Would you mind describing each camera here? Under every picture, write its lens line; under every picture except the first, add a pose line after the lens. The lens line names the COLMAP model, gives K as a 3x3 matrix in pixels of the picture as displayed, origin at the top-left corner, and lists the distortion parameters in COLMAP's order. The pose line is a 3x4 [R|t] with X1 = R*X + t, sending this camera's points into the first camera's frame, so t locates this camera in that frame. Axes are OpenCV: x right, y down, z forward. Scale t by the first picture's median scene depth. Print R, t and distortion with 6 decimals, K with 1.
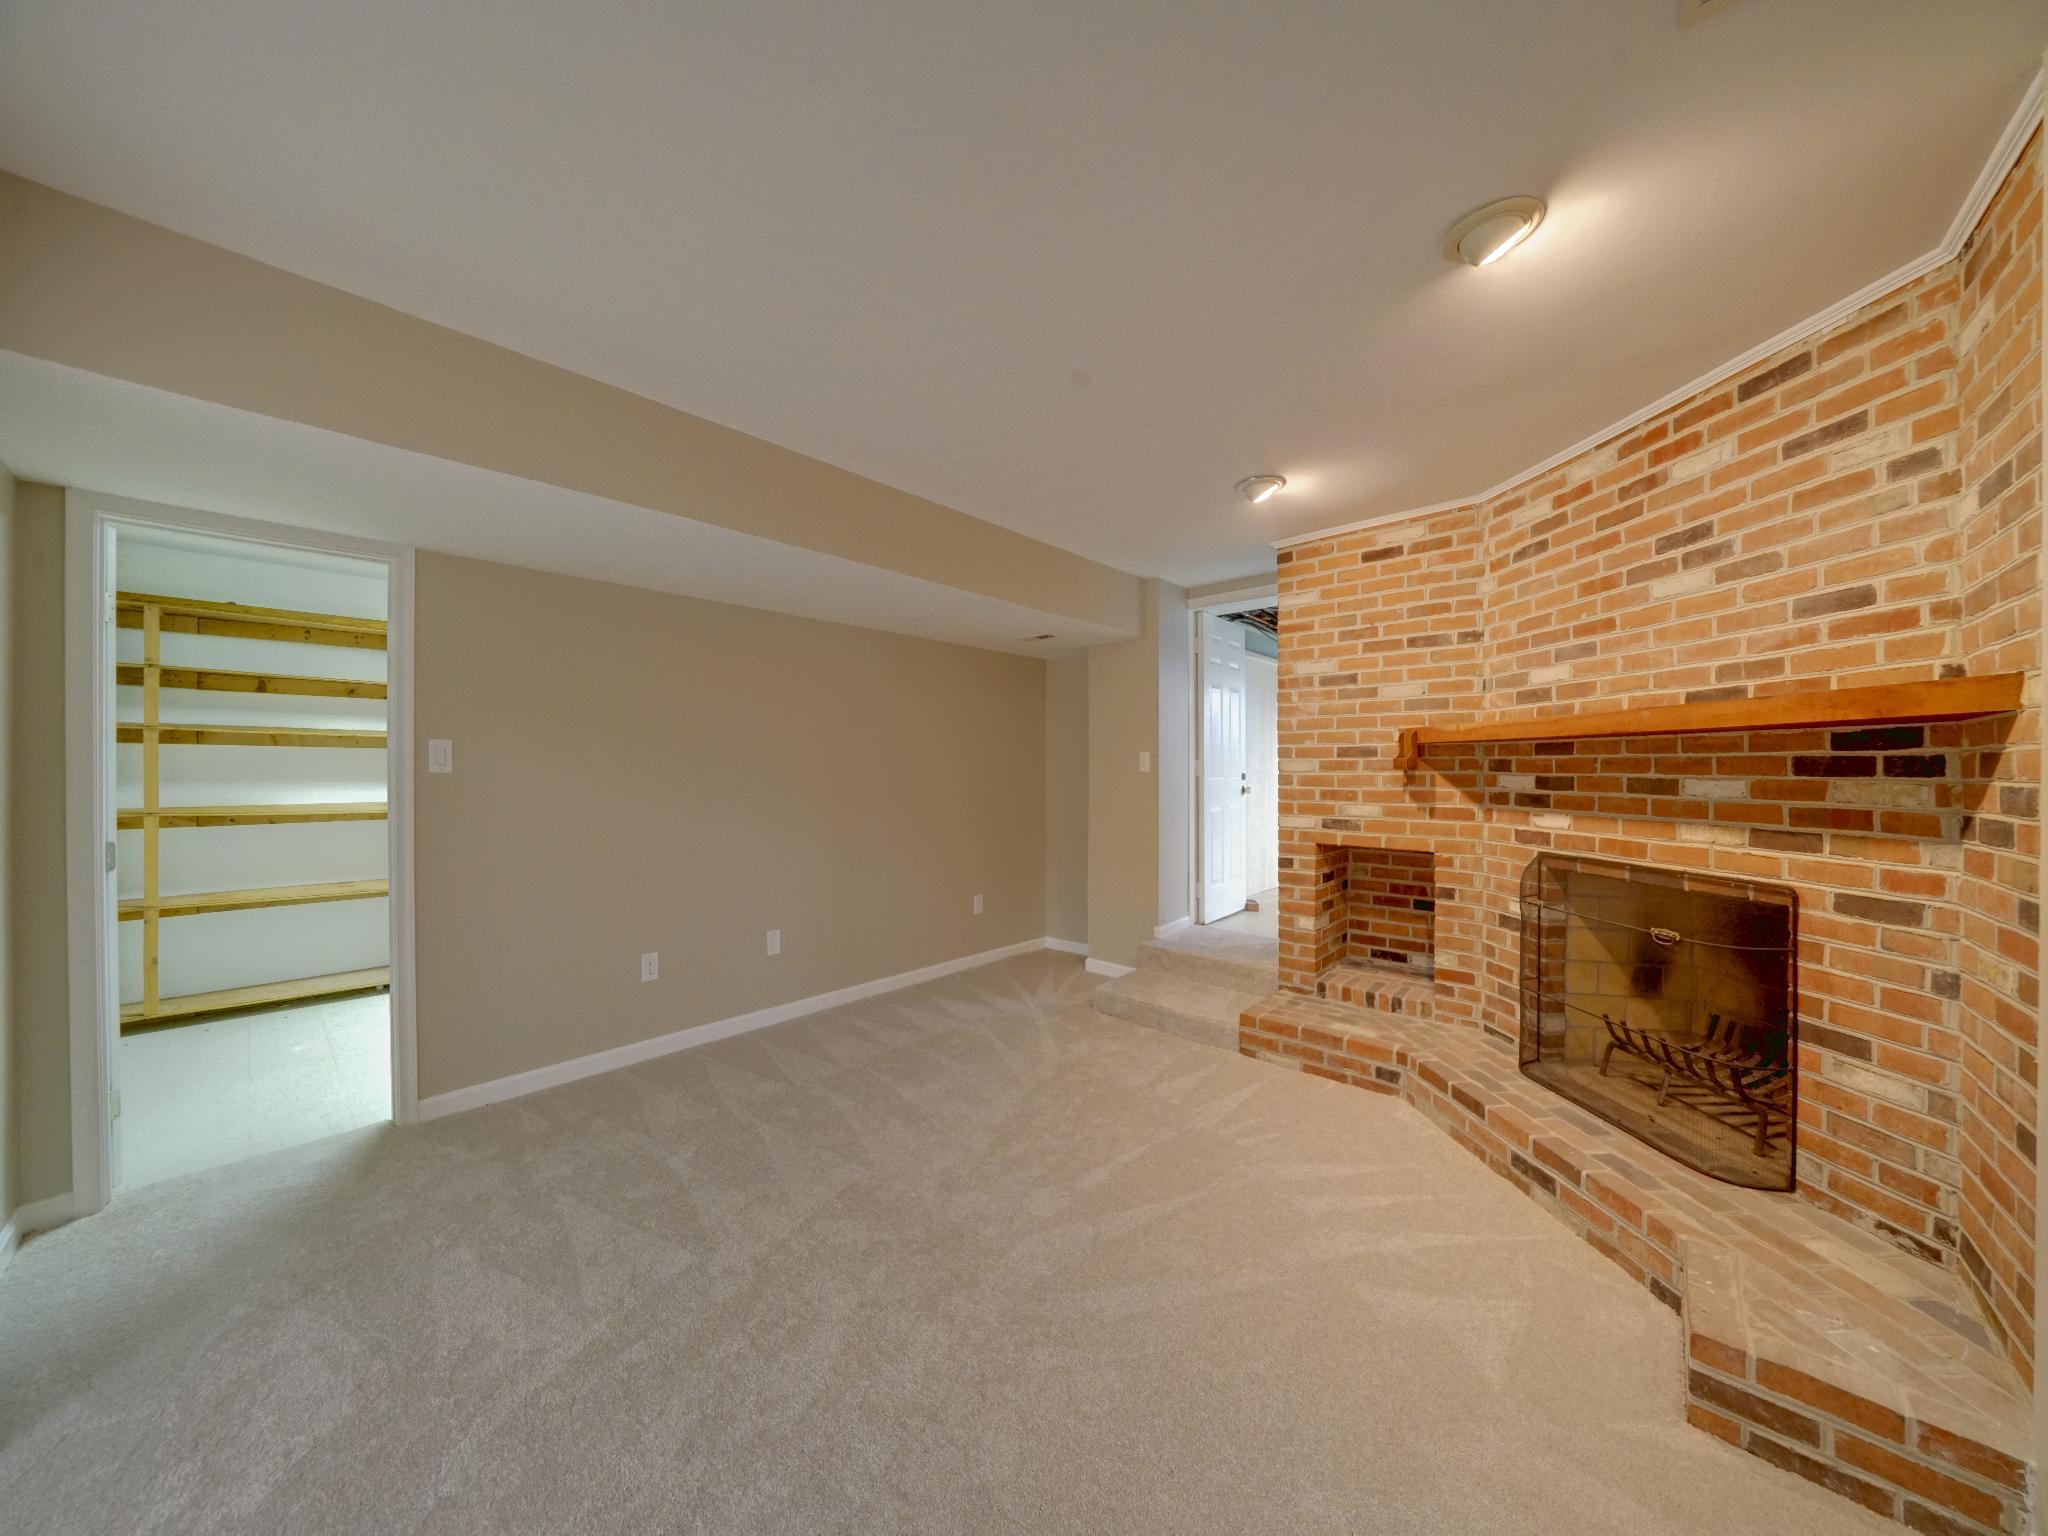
lens RADIAL K [[723.4, 0, 1027.0], [0, 723.4, 770.2], [0, 0, 1]] dist [-0.016645, -0.000214]
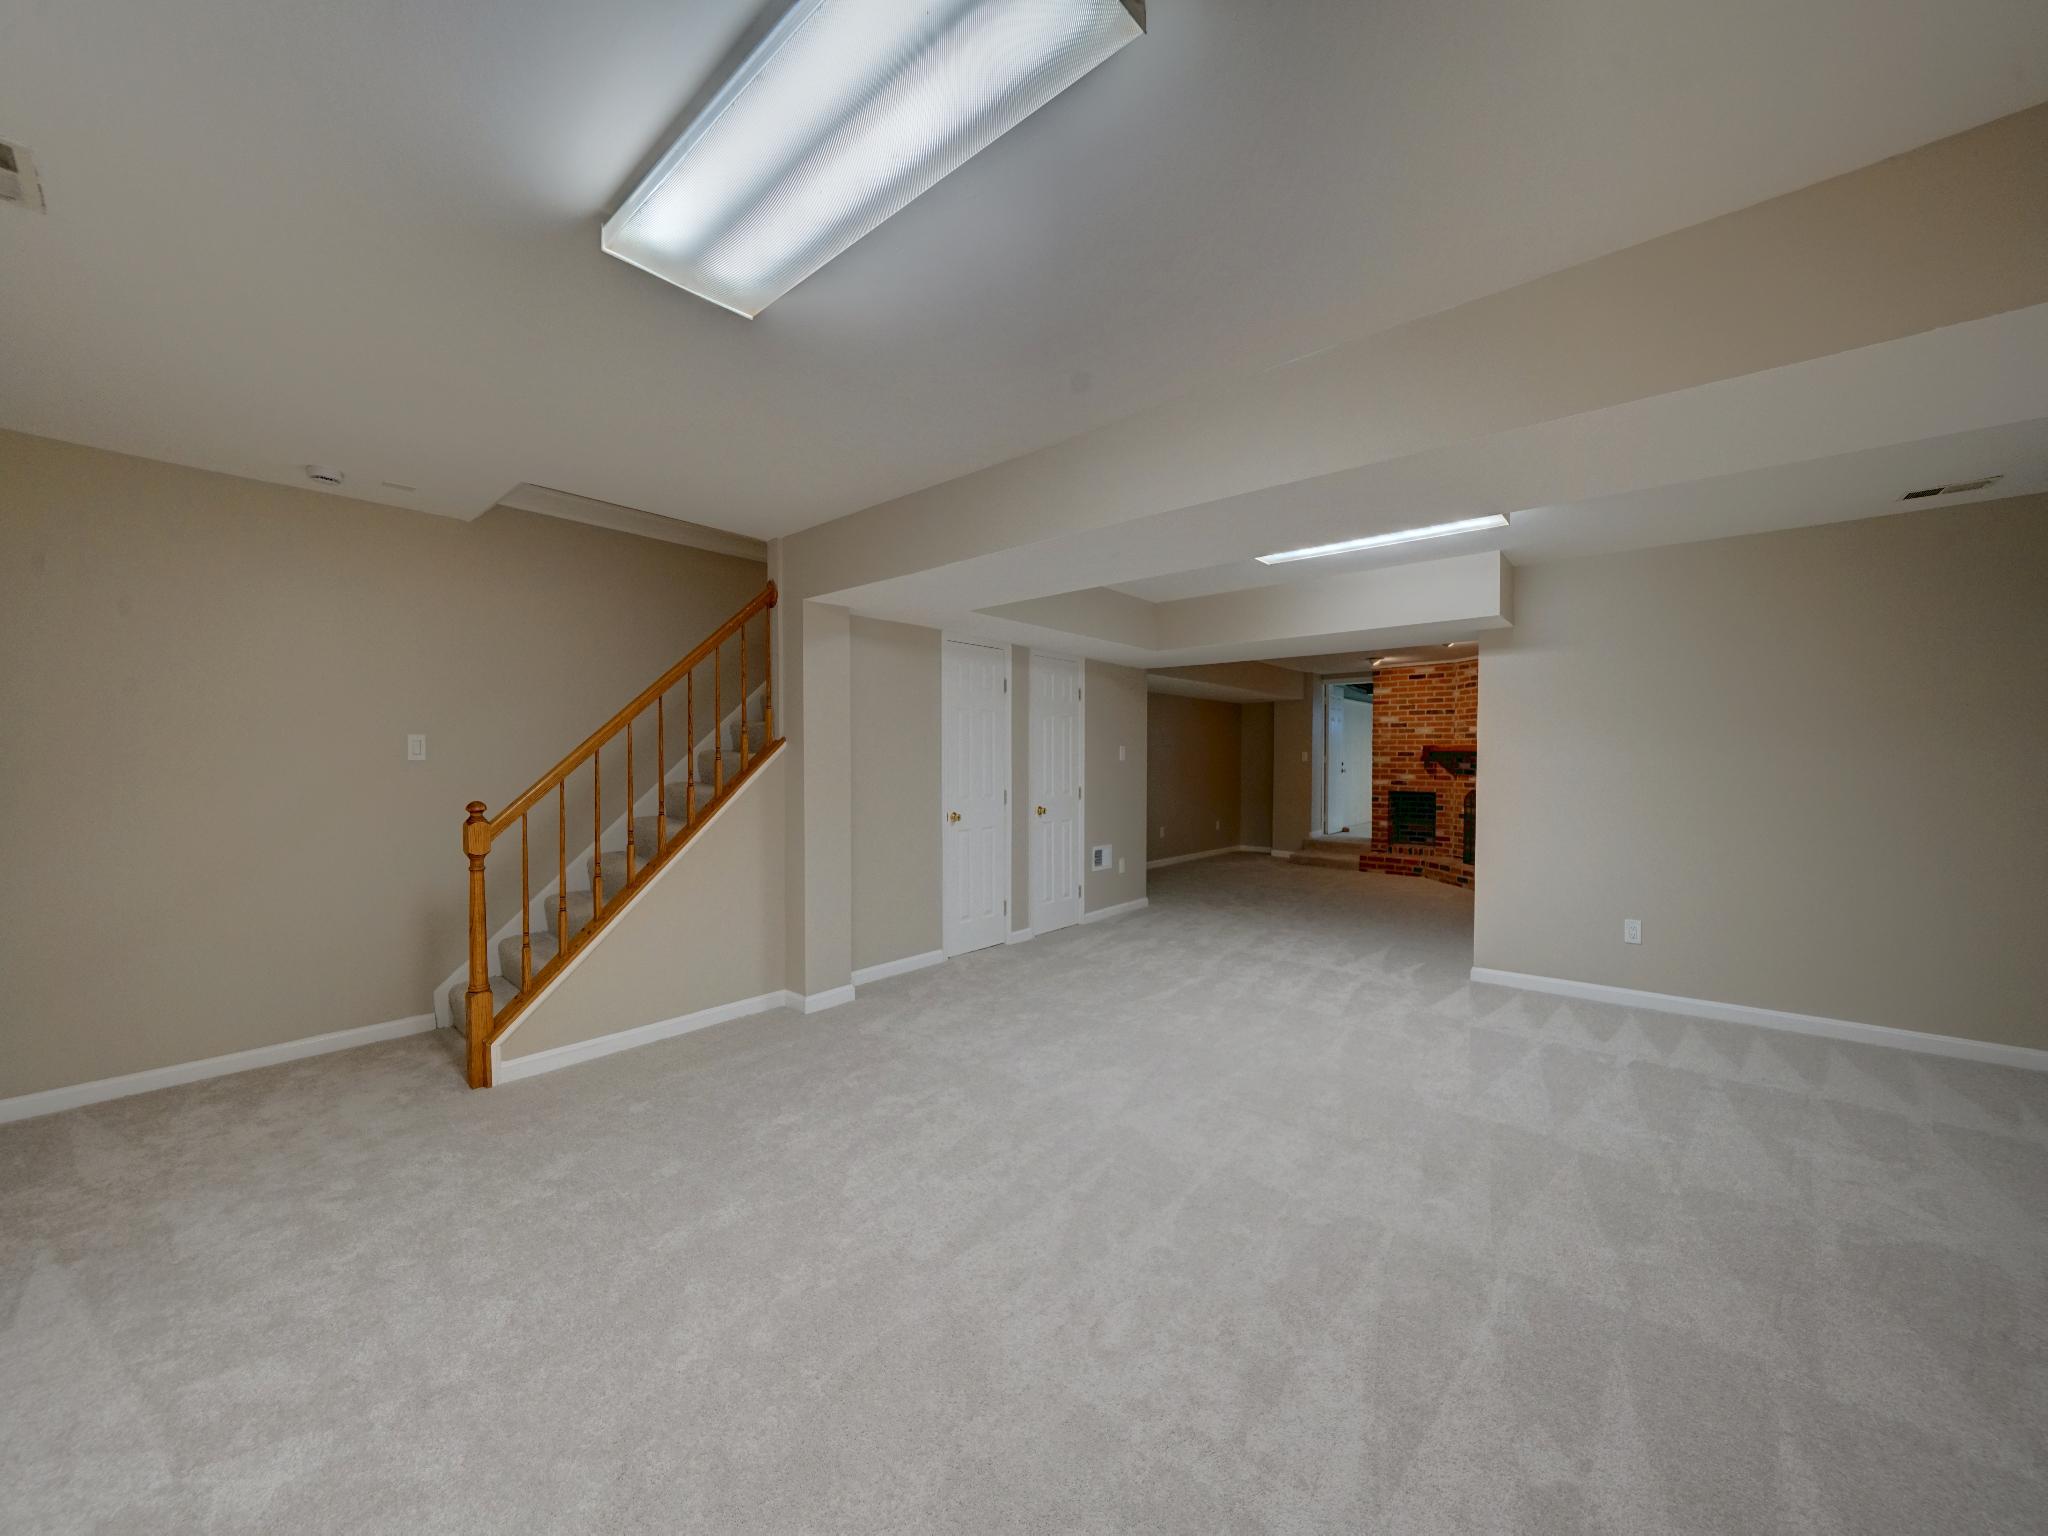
lens RADIAL K [[770.7, 0, 1029.8], [0, 770.7, 768.0], [0, 0, 1]] dist [-0.000554, 0.000008]
pose [[0.999905, 0.005021, 0.012839, -0.884595], [-0.005203, 0.999887, 0.014133, -0.007325], [-0.012766, -0.014199, 0.999818, -1.664633]]
